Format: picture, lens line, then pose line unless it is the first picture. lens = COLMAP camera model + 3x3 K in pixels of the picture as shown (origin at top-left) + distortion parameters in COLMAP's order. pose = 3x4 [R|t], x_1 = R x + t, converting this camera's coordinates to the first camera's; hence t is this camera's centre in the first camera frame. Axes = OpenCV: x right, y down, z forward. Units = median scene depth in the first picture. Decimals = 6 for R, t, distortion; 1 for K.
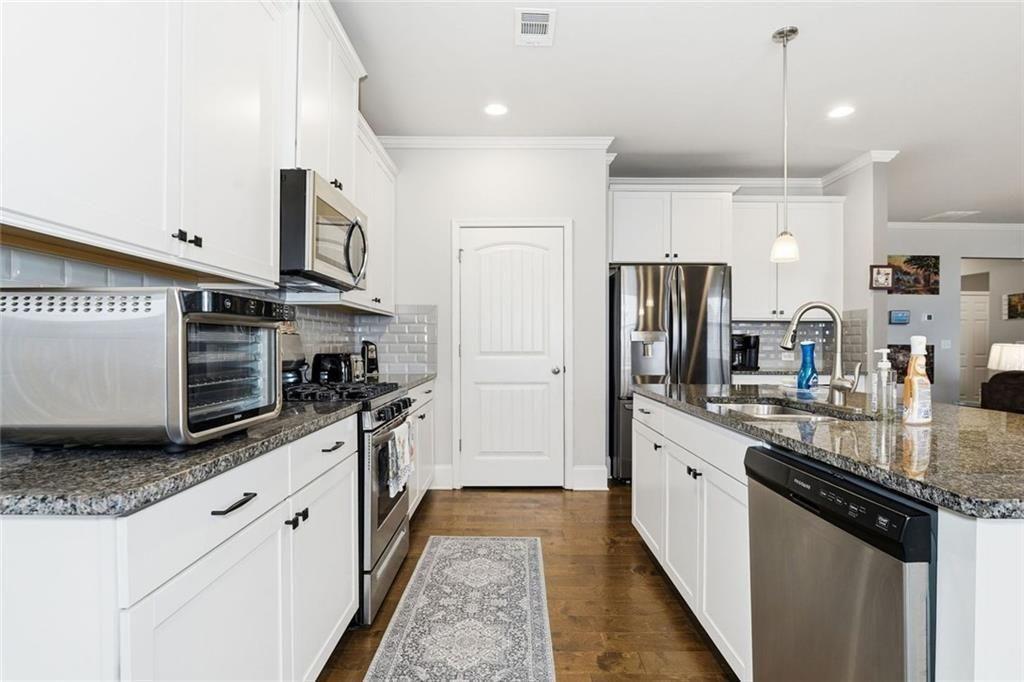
lens RADIAL K [[467.6, 0, 473.1], [0, 467.6, 347.8], [0, 0, 1]] dist [-0.028849, 0.004507]
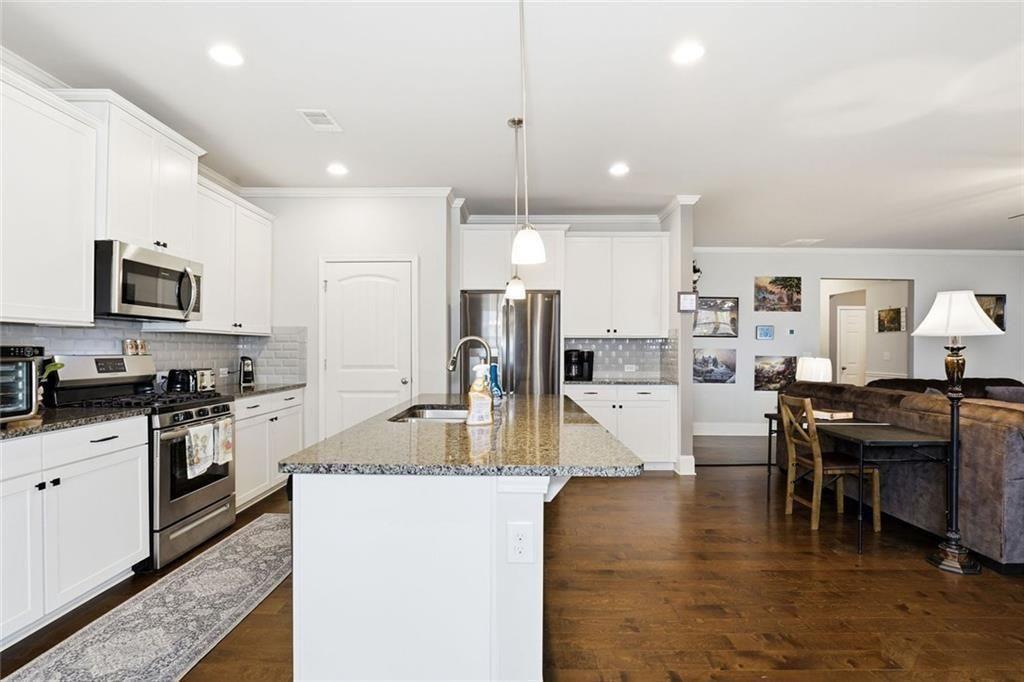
lens RADIAL K [[467.6, 0, 513.3], [0, 467.6, 347.3], [0, 0, 1]] dist [-0.028849, 0.004507]
pose [[0.999969, -0.000272, 0.007884, 0.448448], [0.000333, 0.999970, -0.007729, -0.028813], [-0.007881, 0.007731, 0.999939, -0.205829]]
